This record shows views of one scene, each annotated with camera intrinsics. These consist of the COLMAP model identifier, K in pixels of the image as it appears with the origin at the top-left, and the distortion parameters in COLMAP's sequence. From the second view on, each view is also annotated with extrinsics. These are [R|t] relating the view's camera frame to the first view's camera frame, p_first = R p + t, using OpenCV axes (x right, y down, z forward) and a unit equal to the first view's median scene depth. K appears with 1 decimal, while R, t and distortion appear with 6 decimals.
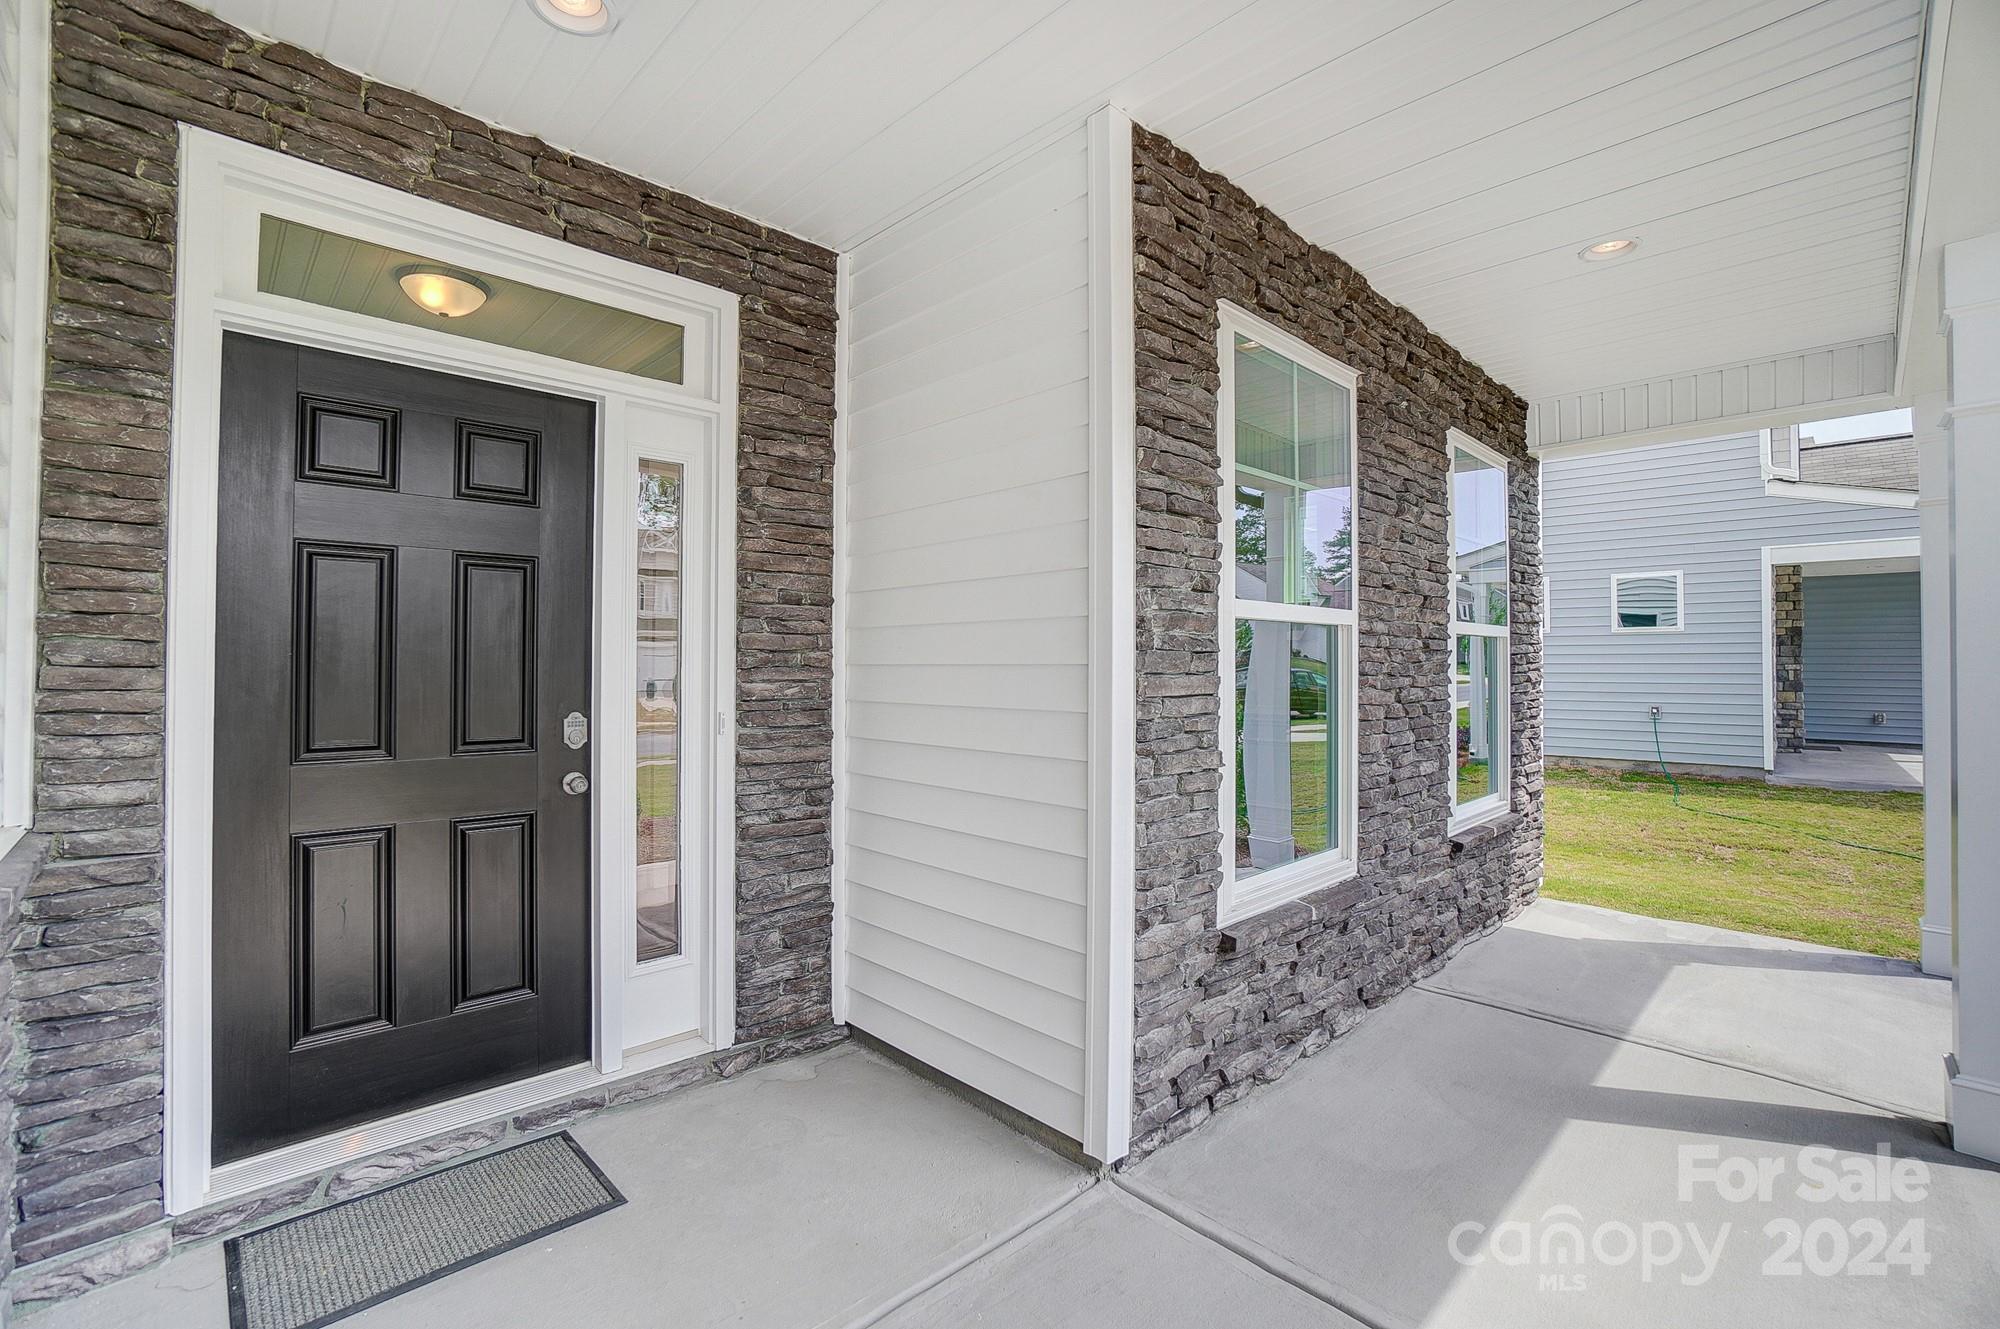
lens RADIAL K [[877.5, 0, 986.2], [0, 877.5, 653.7], [0, 0, 1]] dist [-0.063246, 0.021747]
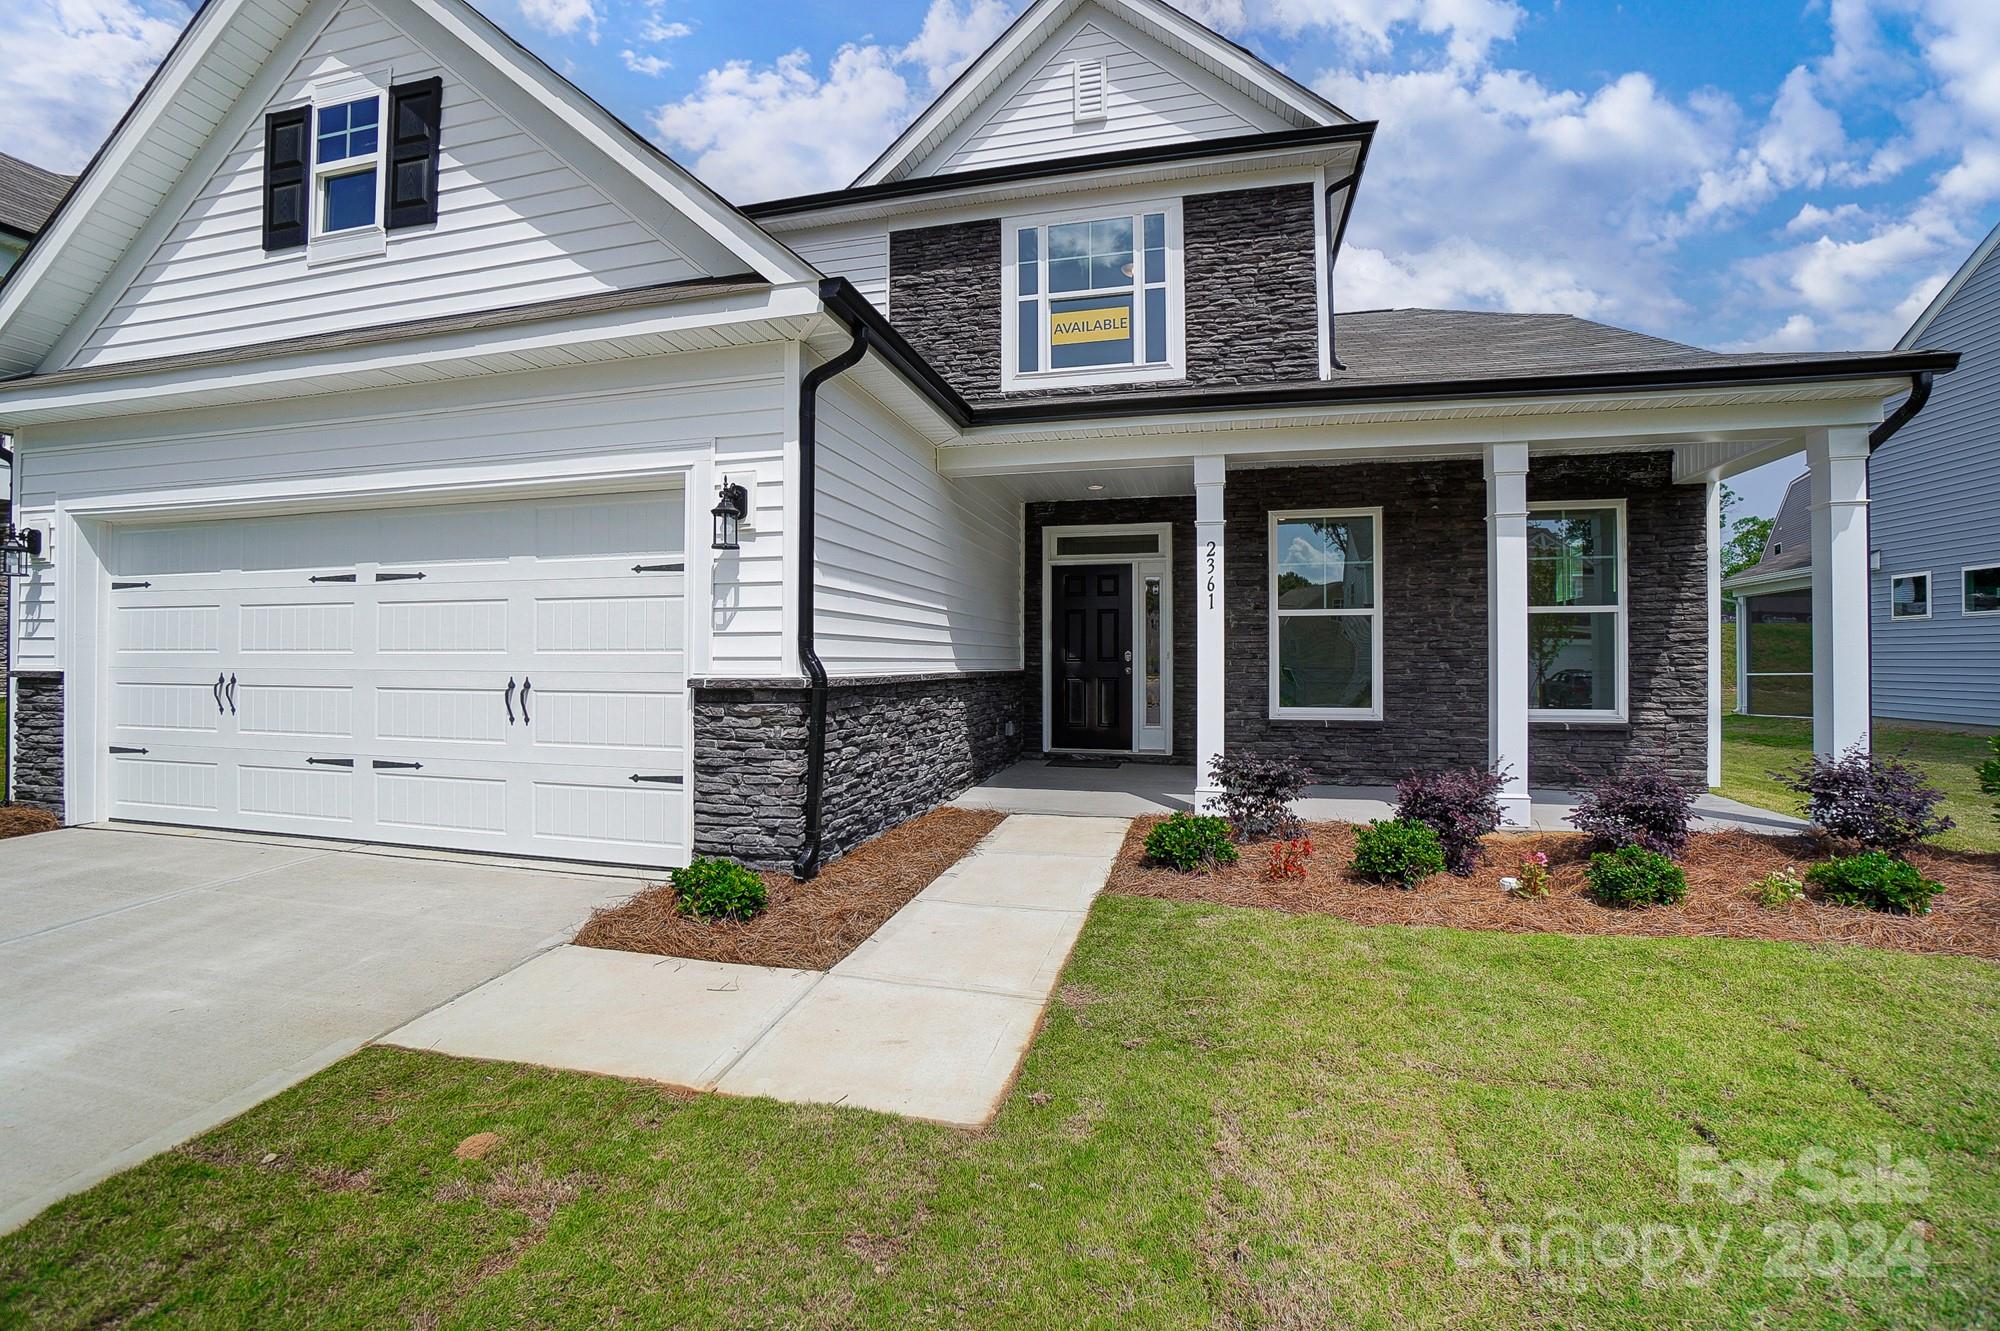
lens RADIAL K [[877.5, 0, 986.2], [0, 877.5, 654.7], [0, 0, 1]] dist [-0.063246, 0.021747]
pose [[0.525378, -0.007776, -0.850833, 2.342060], [0.012268, 0.999924, -0.001563, 0.082490], [0.850781, -0.009618, 0.525433, -1.432350]]
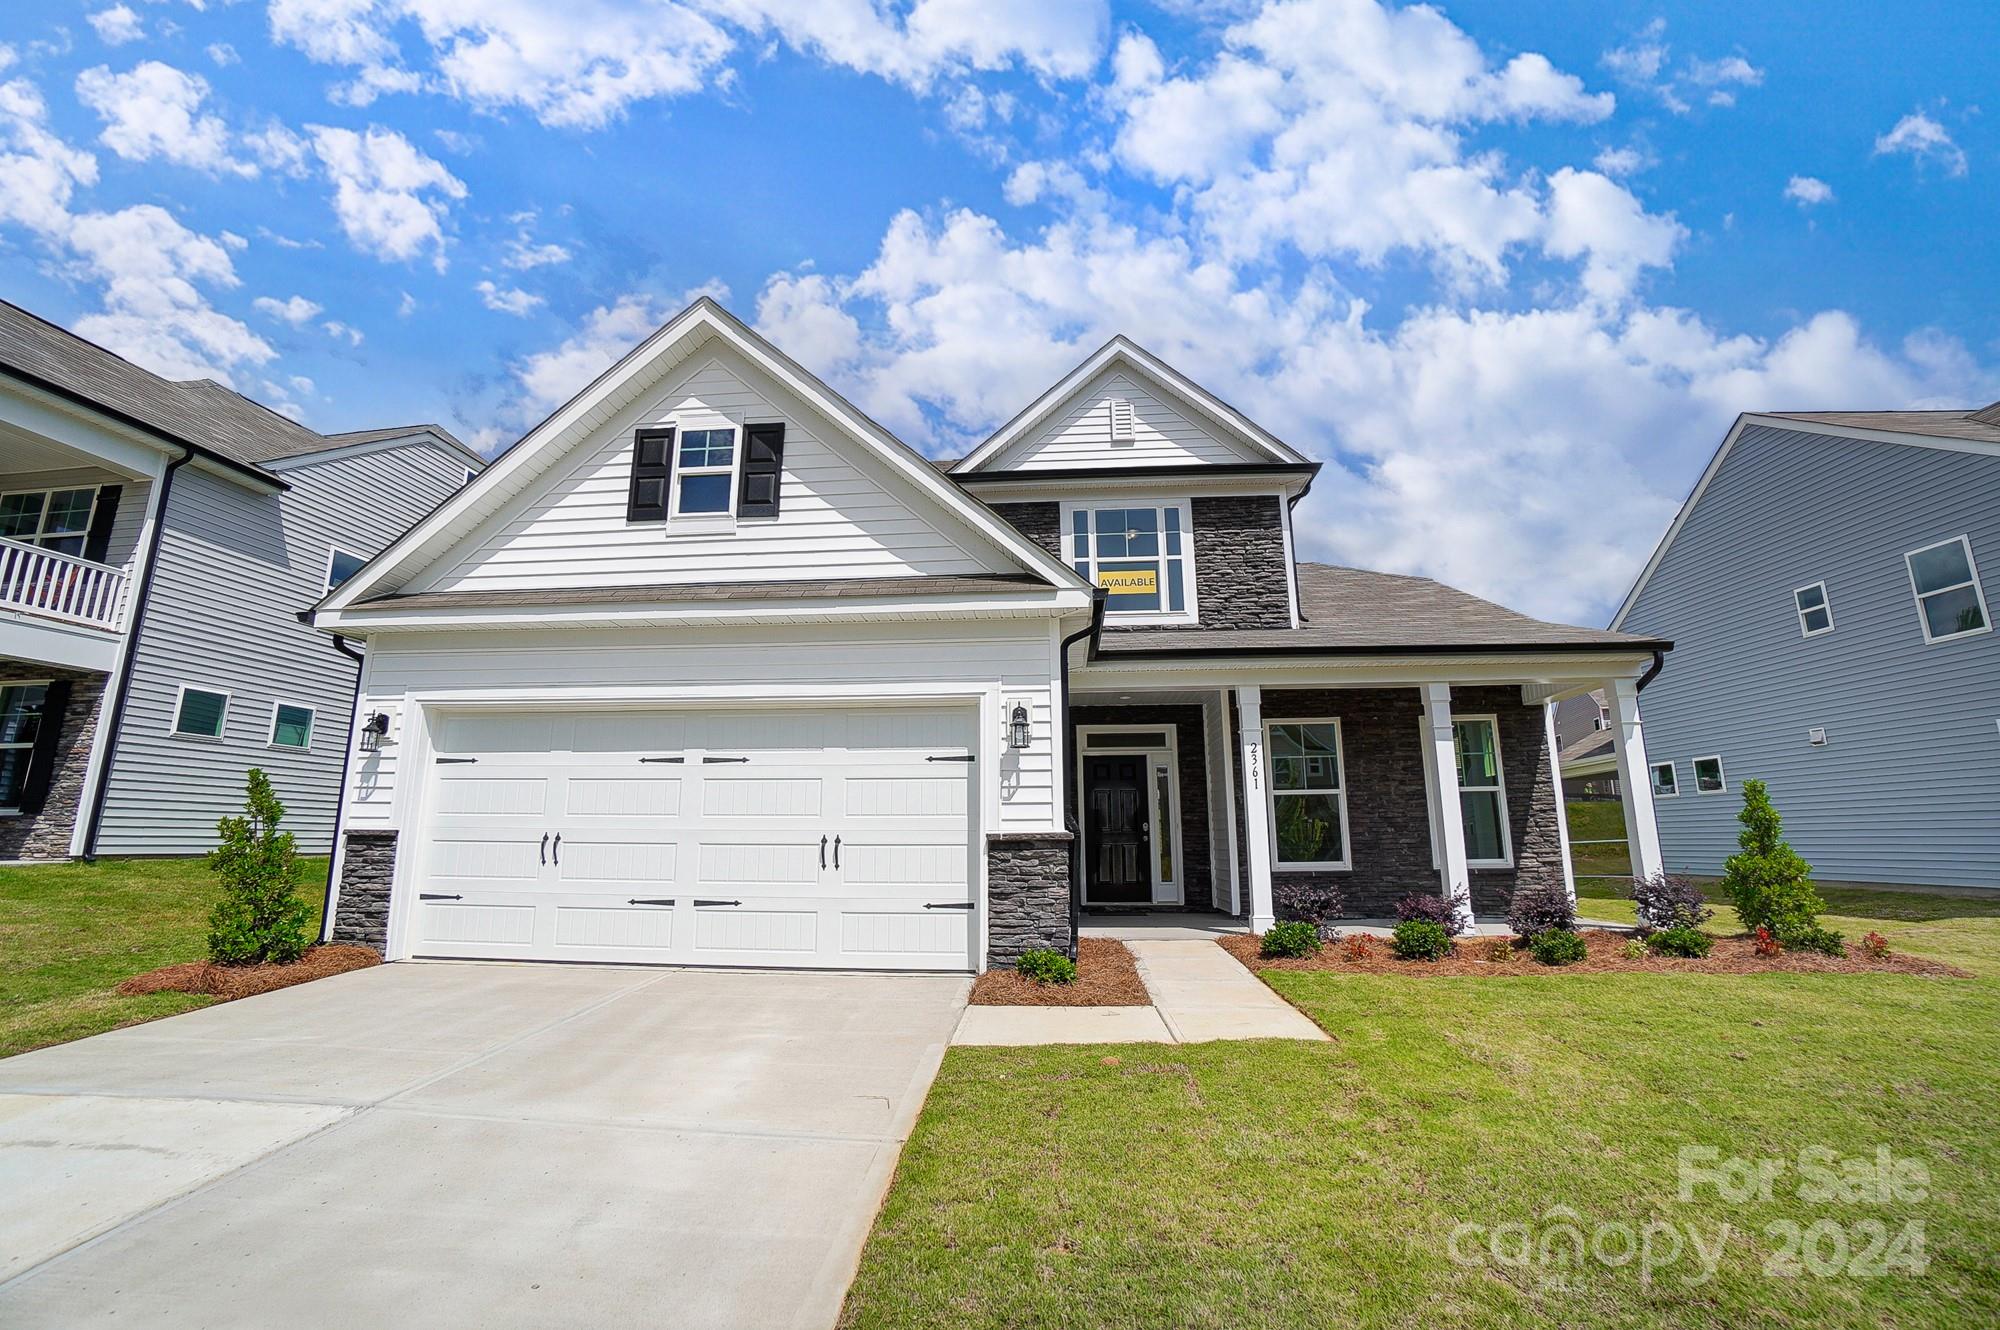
lens RADIAL K [[877.5, 0, 986.2], [0, 877.5, 654.2], [0, 0, 1]] dist [-0.063246, 0.021747]
pose [[0.660688, -0.163928, -0.732542, 2.555463], [0.014807, 0.978520, -0.205618, 0.133704], [0.750514, 0.125003, 0.648924, -2.808082]]
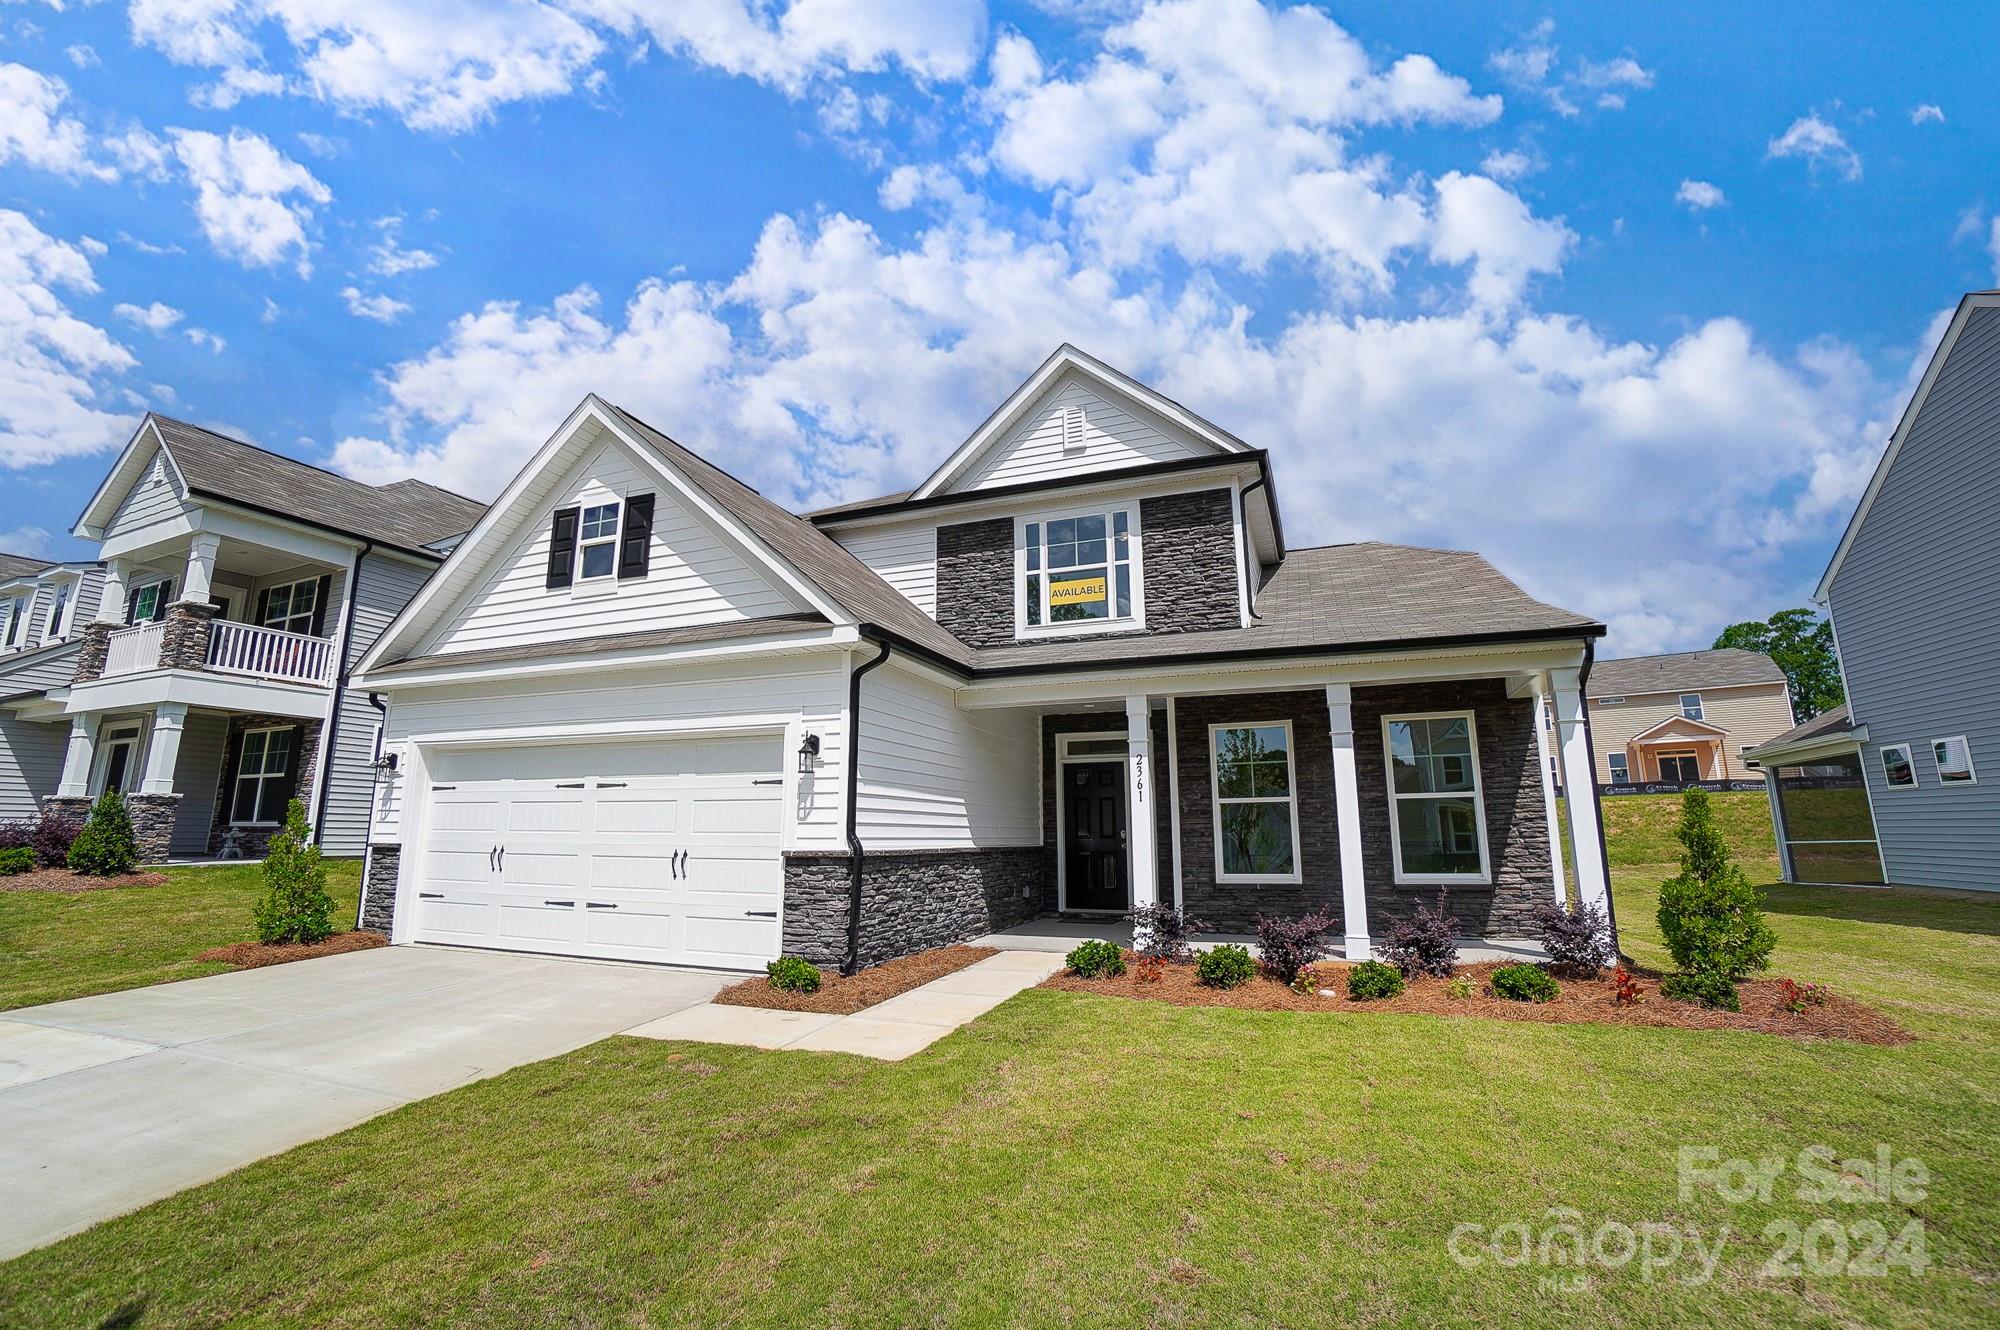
lens RADIAL K [[877.5, 0, 986.2], [0, 877.5, 654.2], [0, 0, 1]] dist [-0.063246, 0.021747]
pose [[0.418446, -0.188860, -0.888389, 3.549636], [0.015509, 0.979485, -0.200921, 0.073393], [0.908109, 0.070297, 0.412790, -1.654851]]
